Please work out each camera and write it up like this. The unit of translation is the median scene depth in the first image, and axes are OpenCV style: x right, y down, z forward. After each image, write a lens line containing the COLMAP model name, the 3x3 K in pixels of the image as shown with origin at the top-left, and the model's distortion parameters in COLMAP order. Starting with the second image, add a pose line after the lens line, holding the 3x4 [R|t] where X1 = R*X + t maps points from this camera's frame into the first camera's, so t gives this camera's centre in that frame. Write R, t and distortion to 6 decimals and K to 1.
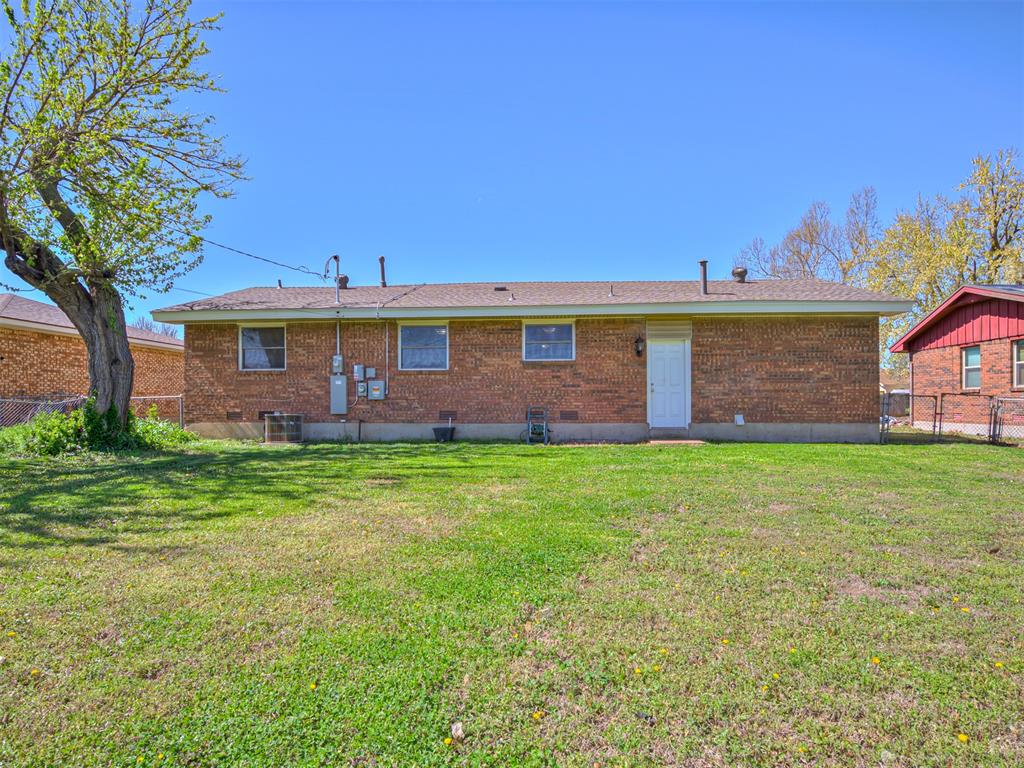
lens RADIAL K [[476.0, 0, 551.4], [0, 476.0, 404.9], [0, 0, 1]] dist [-0.018791, -0.000582]
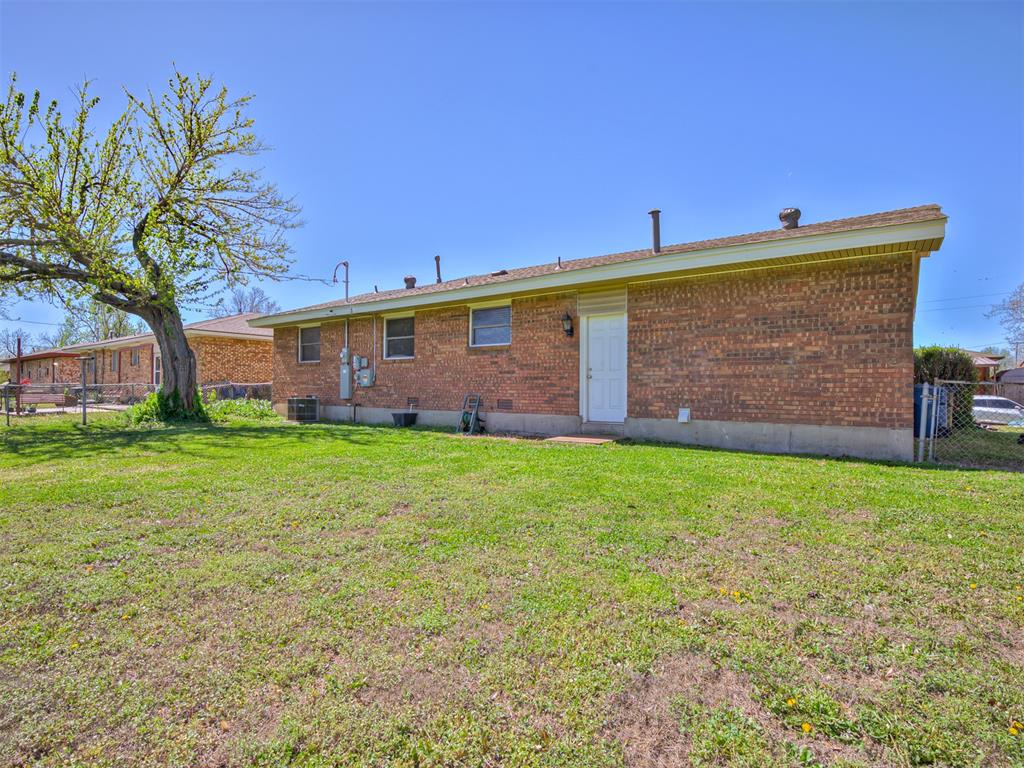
lens RADIAL K [[476.0, 0, 512.7], [0, 476.0, 385.2], [0, 0, 1]] dist [-0.018791, -0.000582]
pose [[0.868904, 0.002927, -0.494972, 0.521977], [-0.010270, 0.999874, -0.012115, -0.004139], [0.494874, 0.015610, 0.868824, 0.214508]]
